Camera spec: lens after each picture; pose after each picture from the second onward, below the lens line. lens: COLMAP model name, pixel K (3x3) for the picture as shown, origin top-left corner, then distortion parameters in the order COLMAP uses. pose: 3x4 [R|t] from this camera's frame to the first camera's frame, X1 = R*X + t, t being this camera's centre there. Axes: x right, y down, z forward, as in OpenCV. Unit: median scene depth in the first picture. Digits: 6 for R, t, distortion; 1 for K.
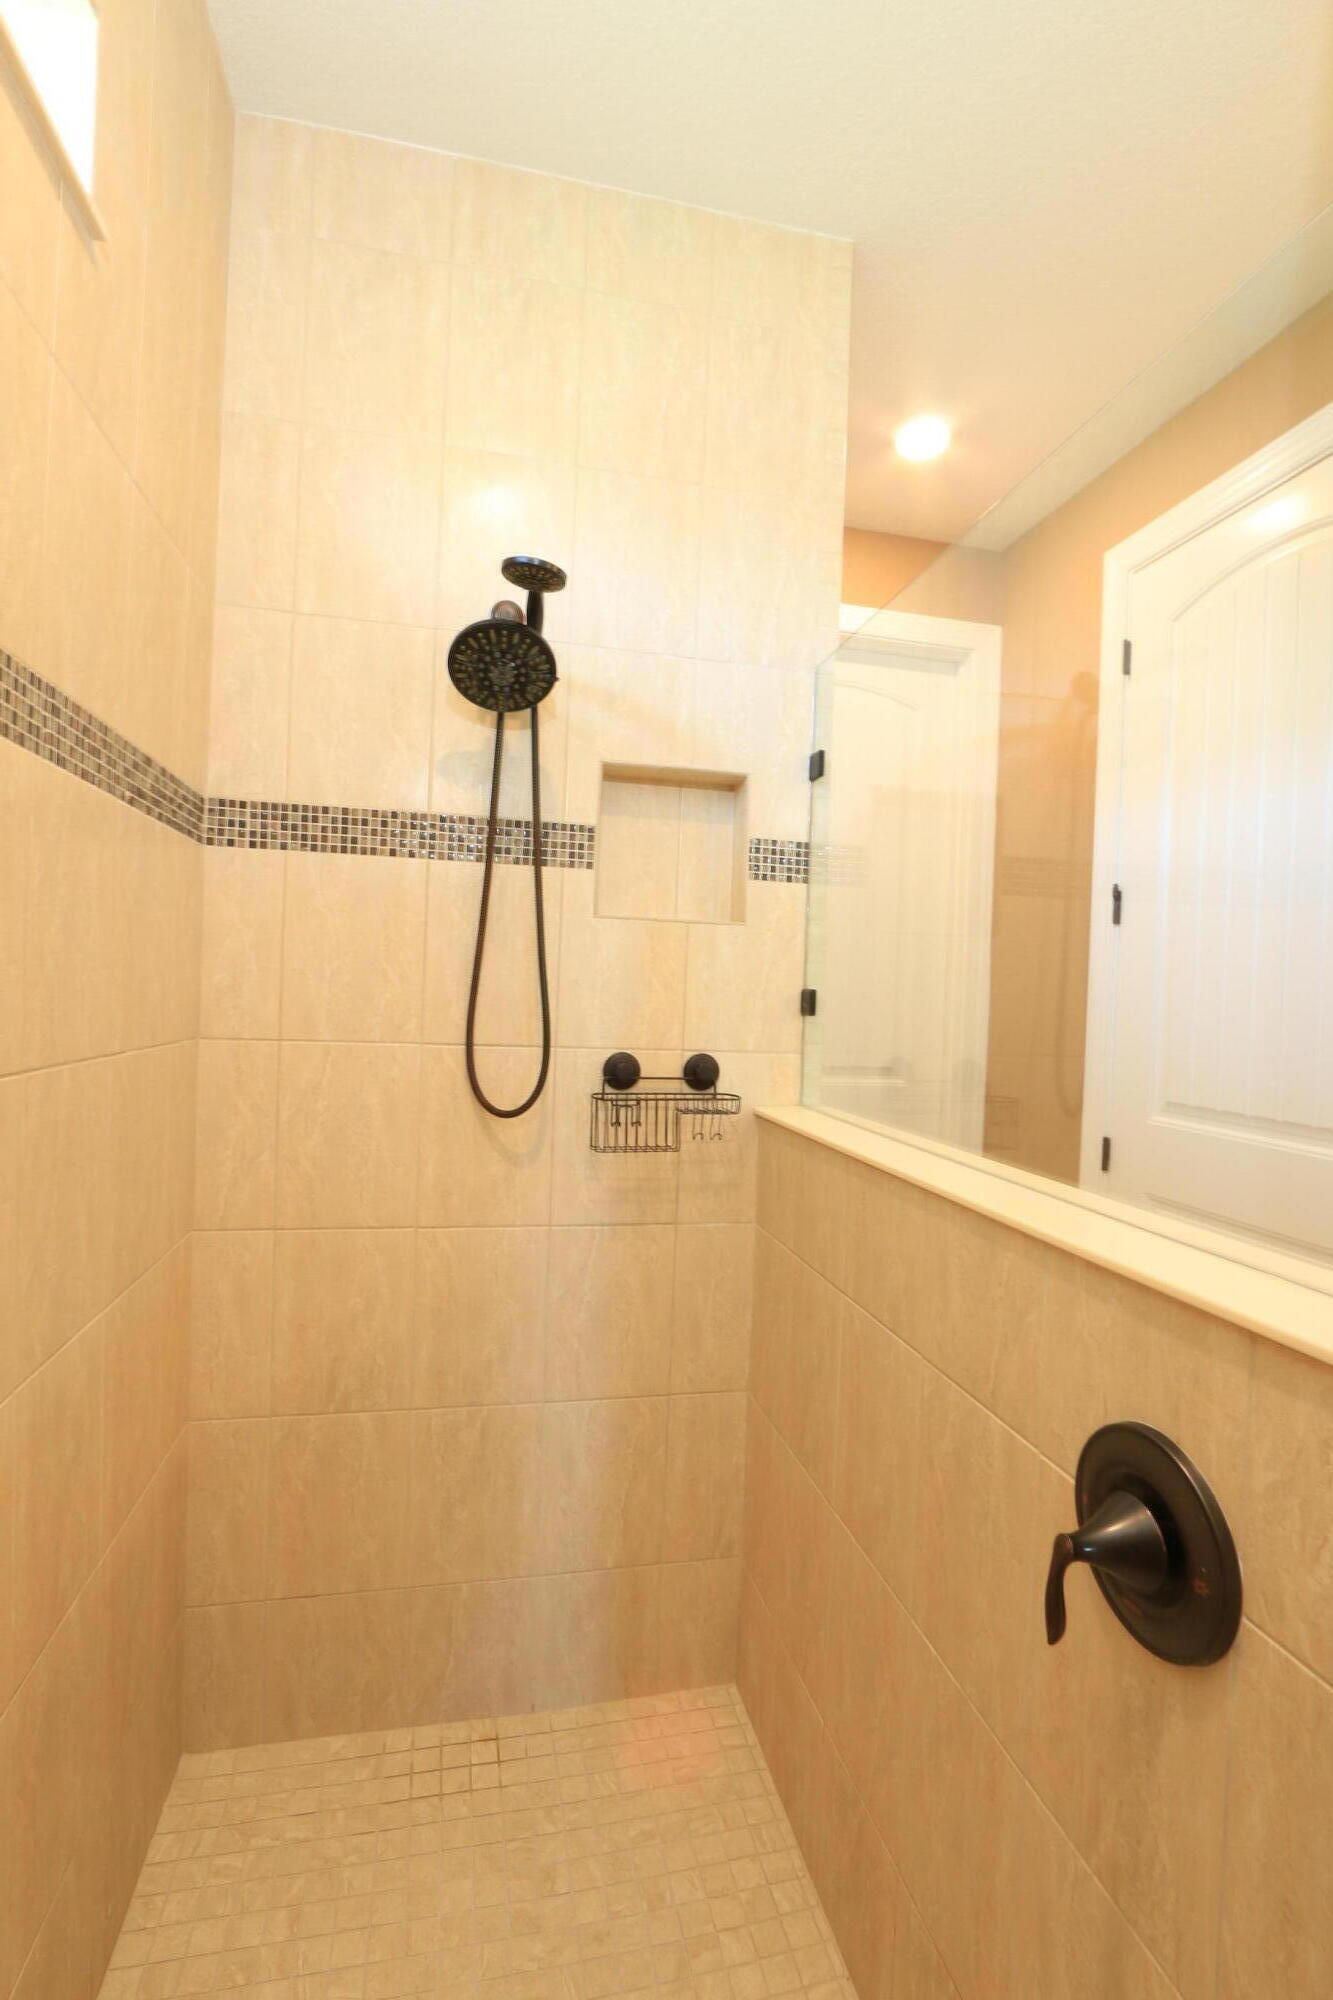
lens RADIAL K [[921.0, 0, 653.2], [0, 921.0, 1001.5], [0, 0, 1]] dist [-0.020064, 0.004399]
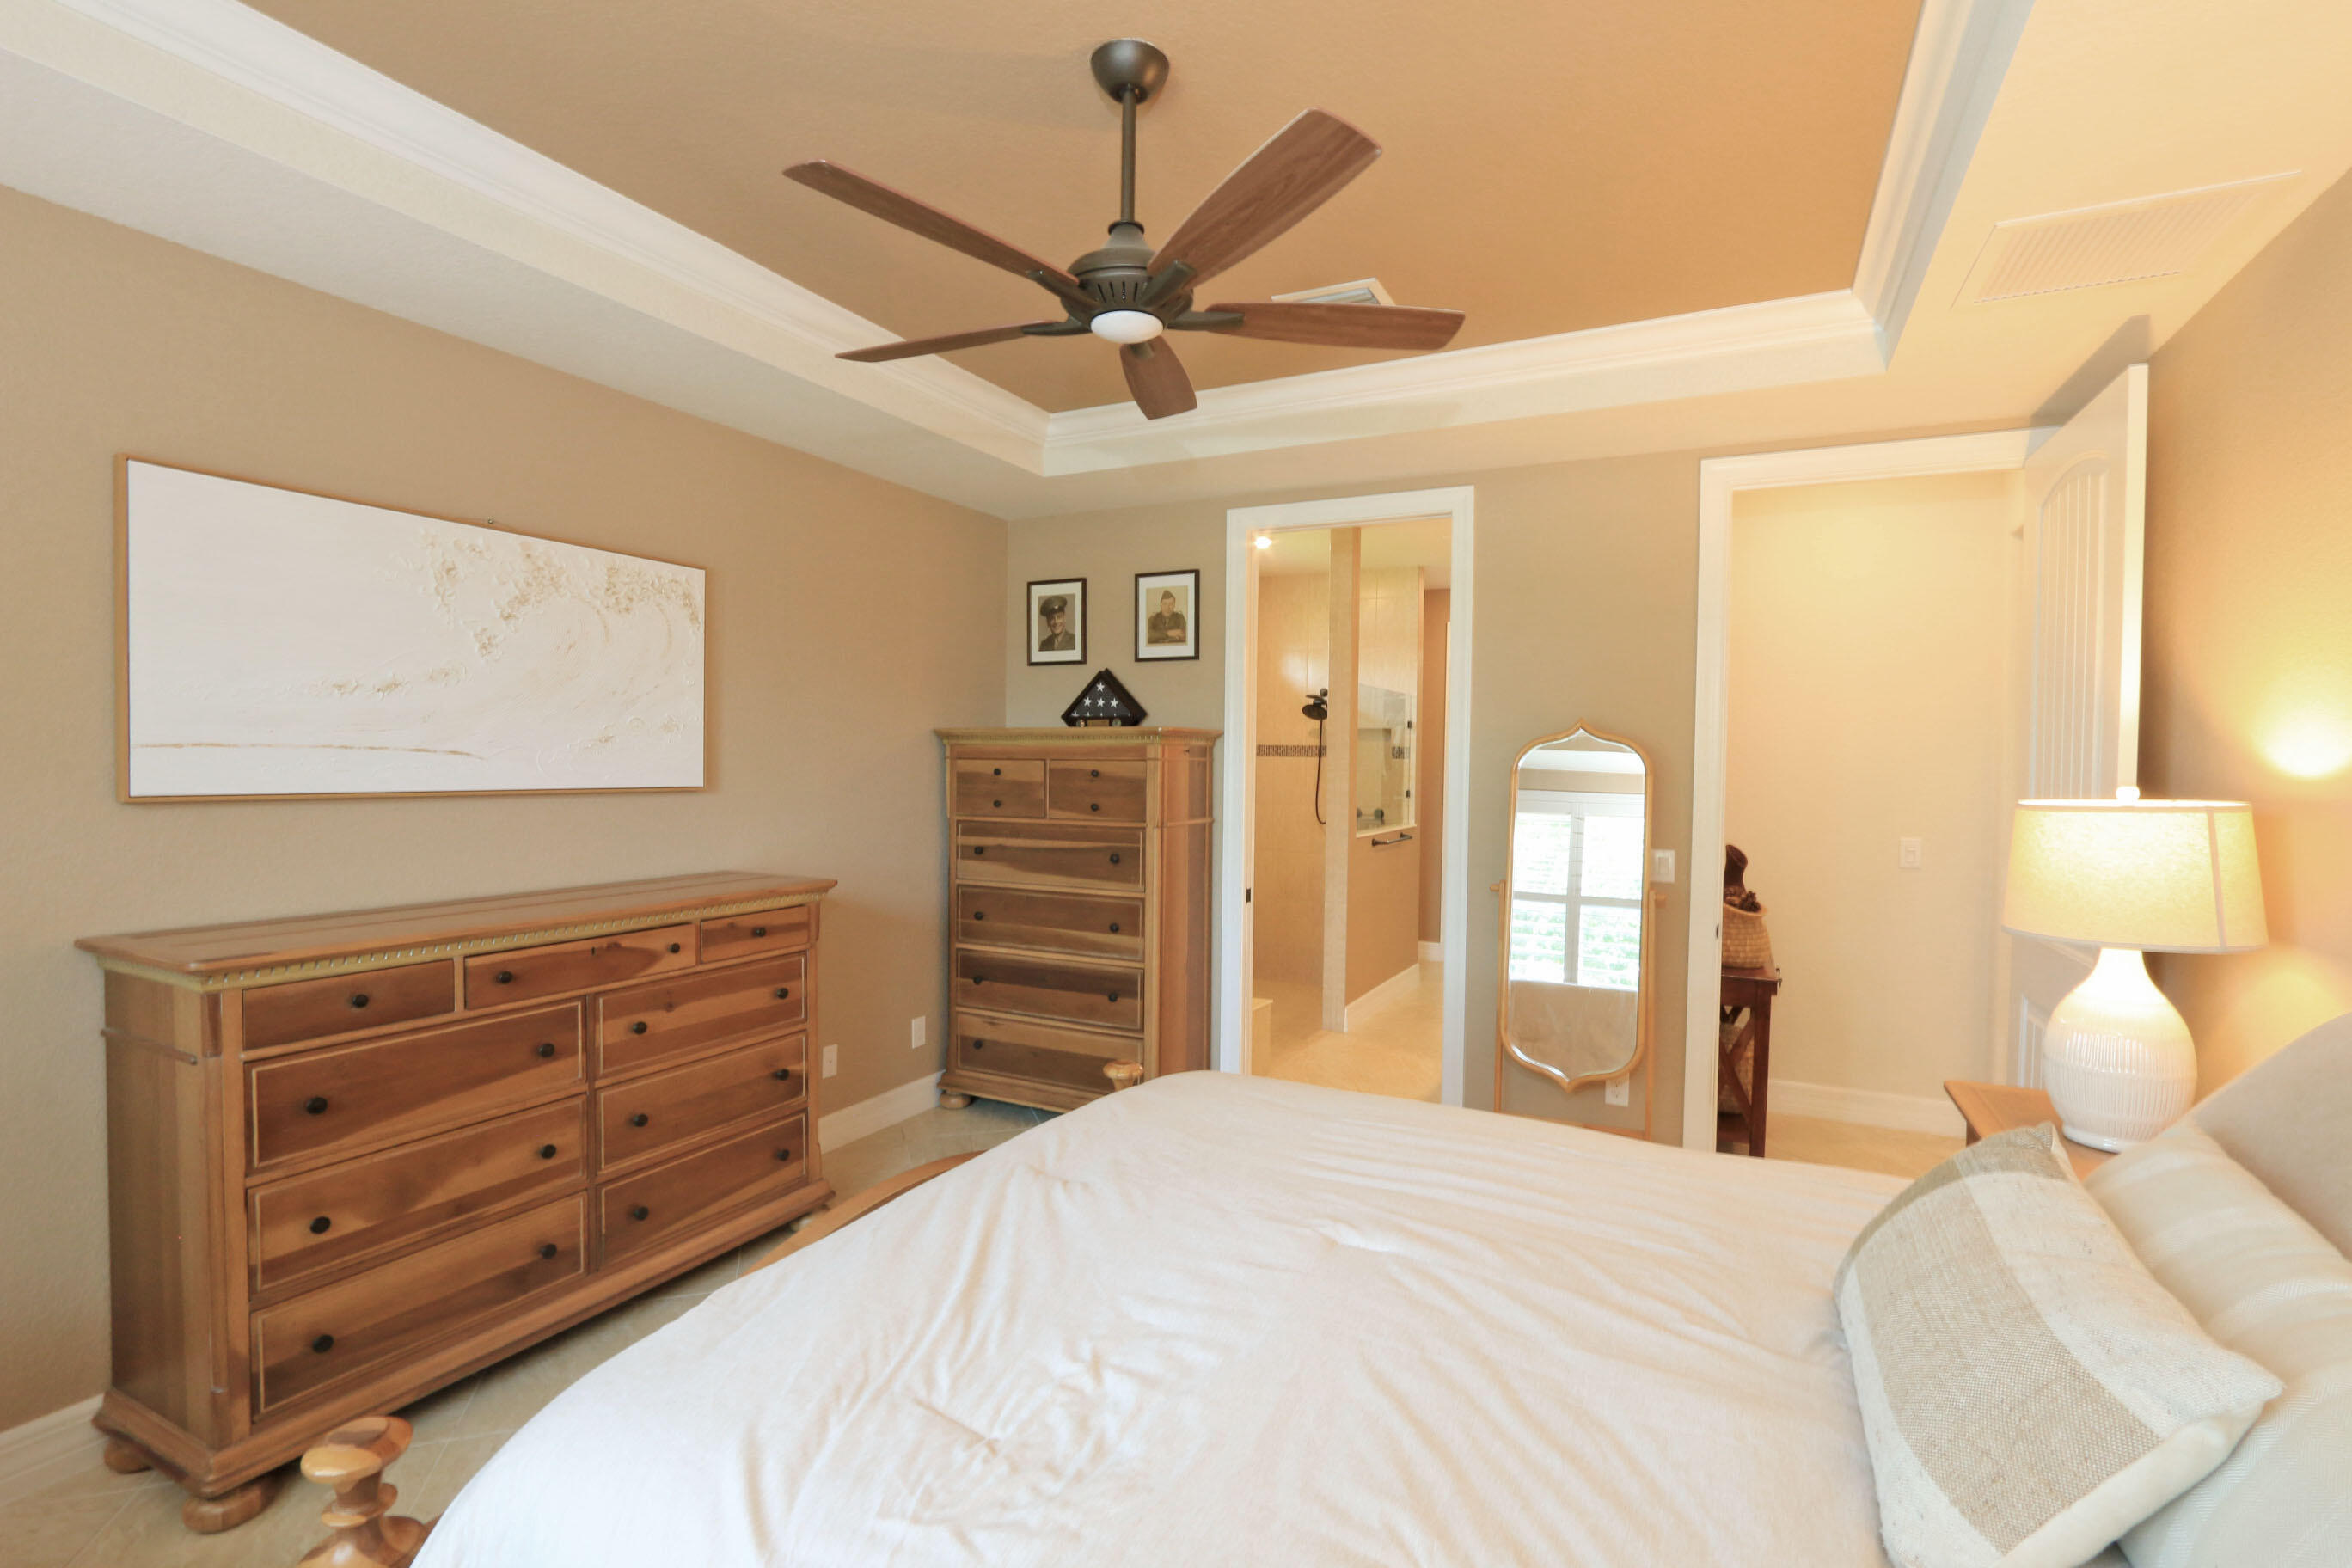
lens RADIAL K [[1083.1, 0, 1189.1], [0, 1083.1, 784.1], [0, 0, 1]] dist [-0.020064, 0.004399]
pose [[0.777139, -0.012798, -0.629199, 2.252530], [0.006309, 0.999901, -0.012547, 0.011978], [0.629297, 0.005781, 0.777143, -2.866815]]
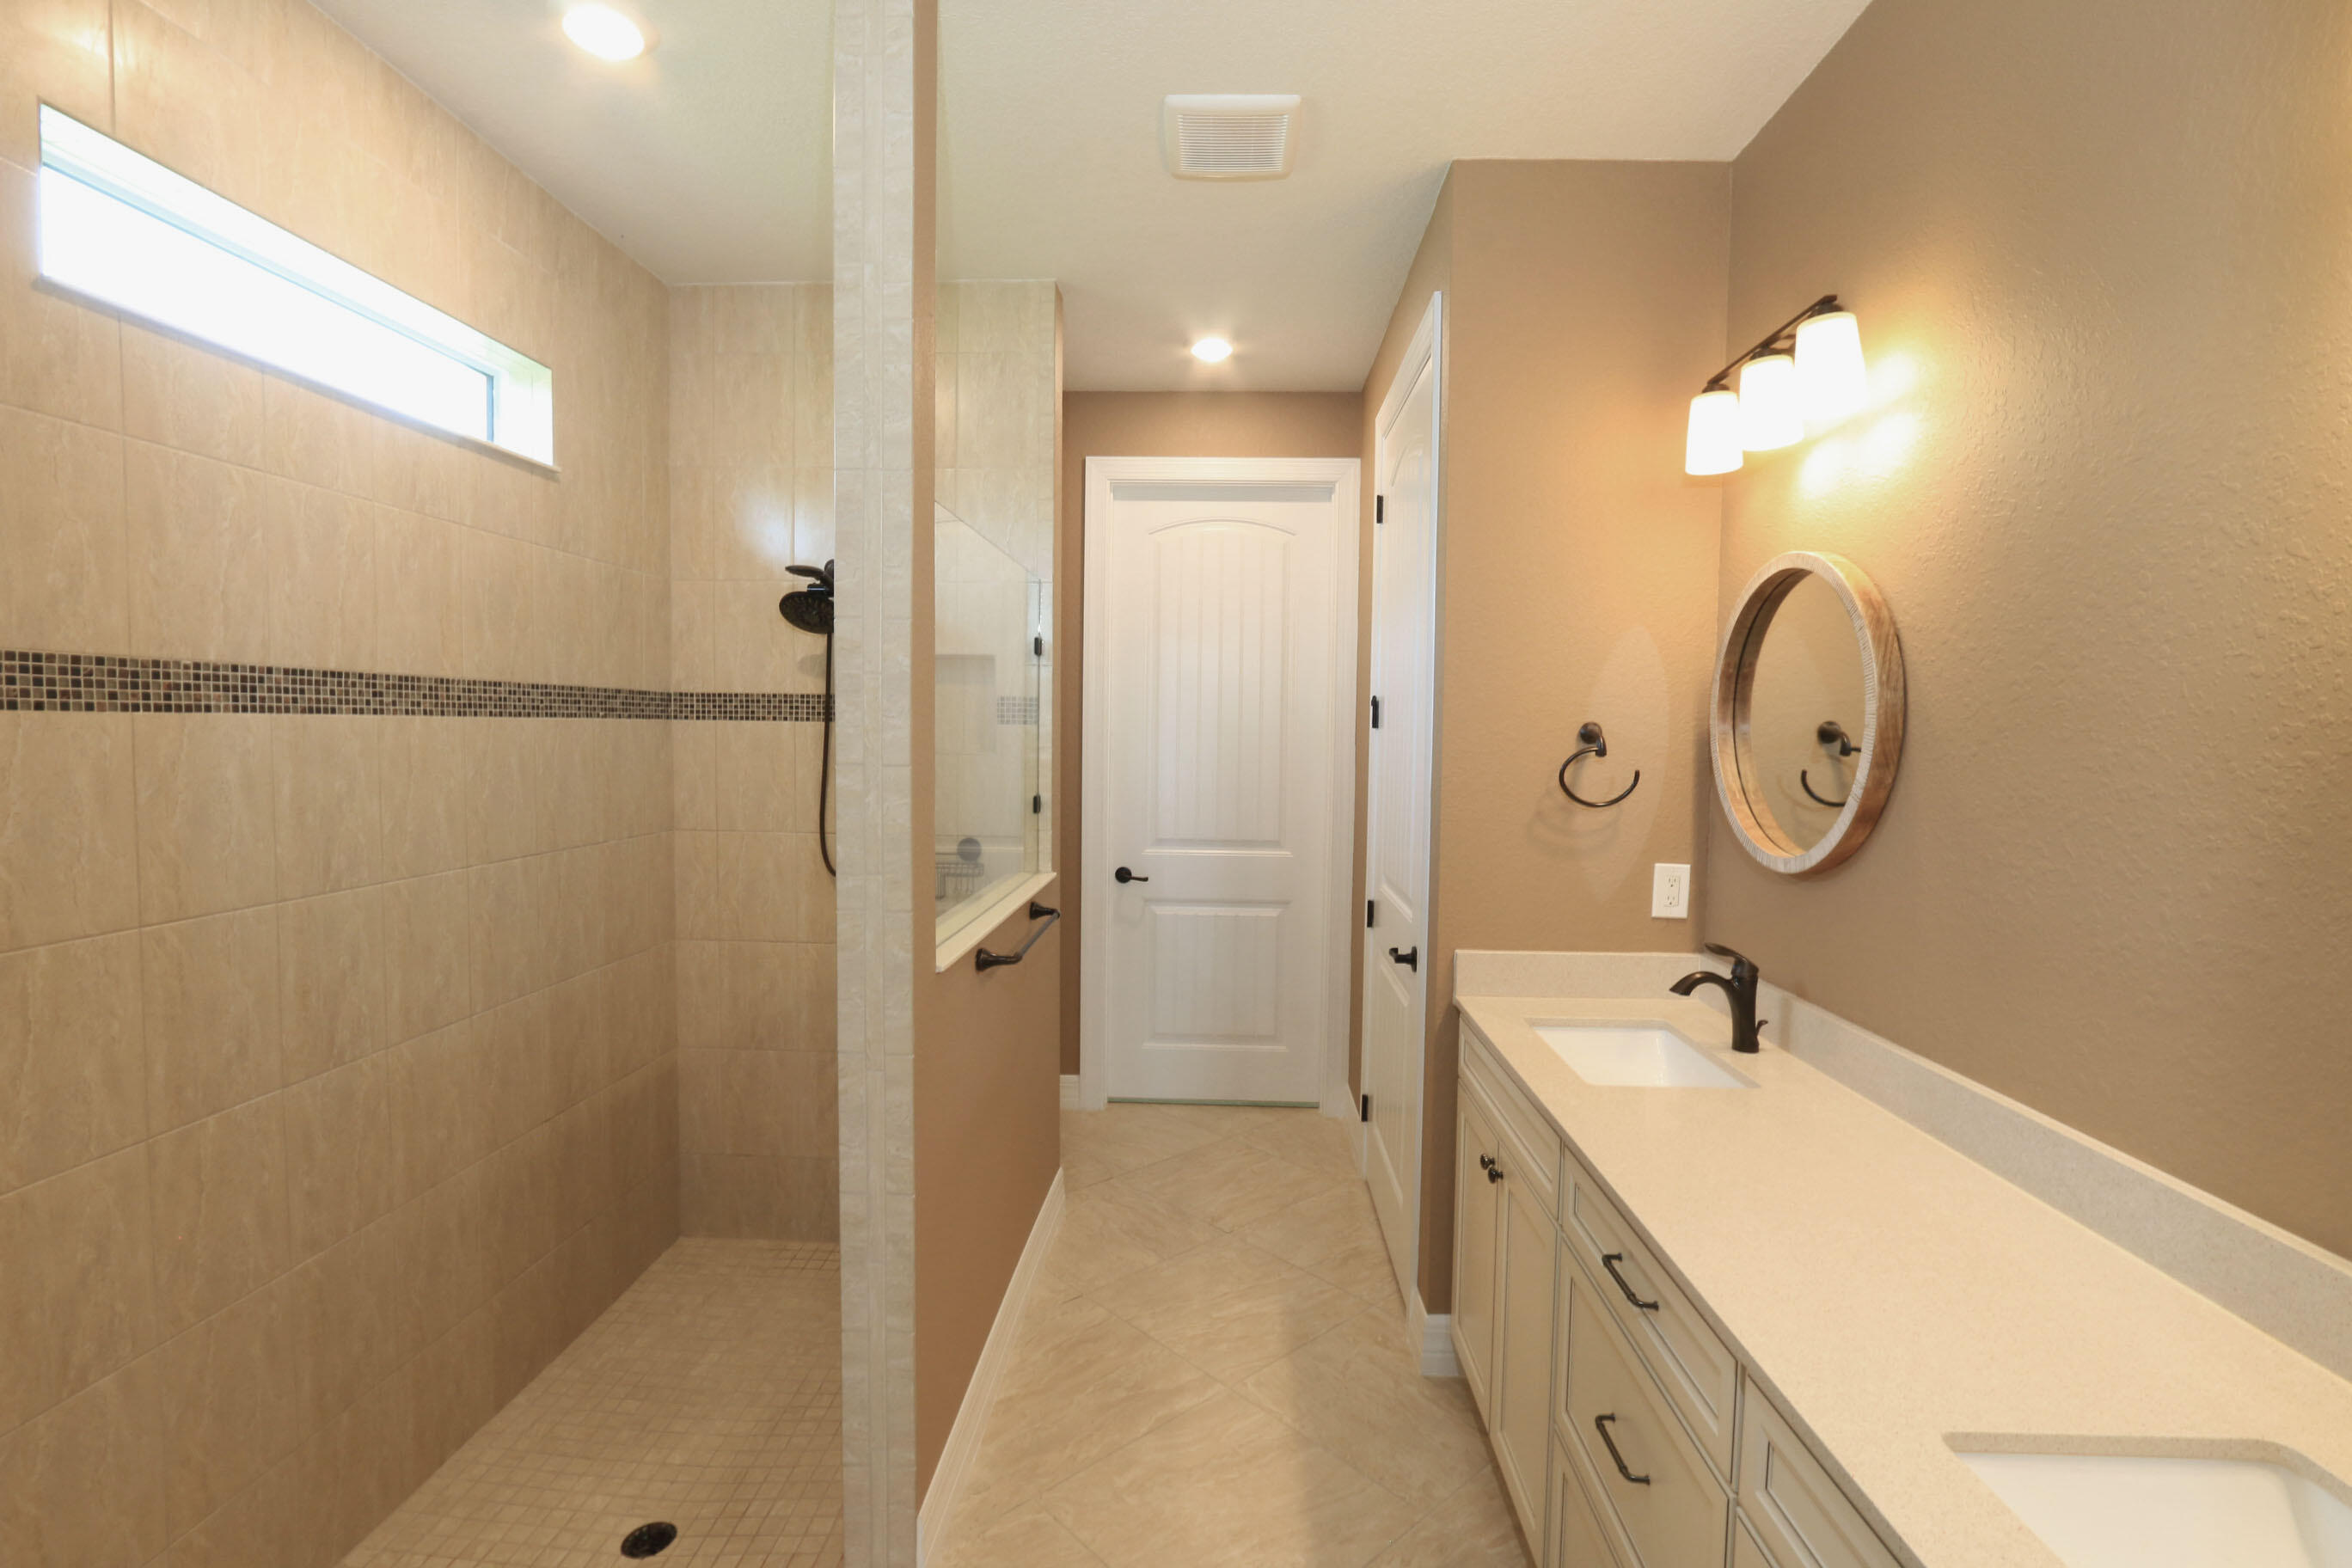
lens RADIAL K [[1083.1, 0, 1180.9], [0, 1083.1, 786.0], [0, 0, 1]] dist [-0.020064, 0.004399]
pose [[0.966043, -0.008529, -0.258239, 0.936615], [0.018594, 0.999159, 0.036557, -0.097311], [0.257710, -0.040118, 0.965389, -0.708907]]
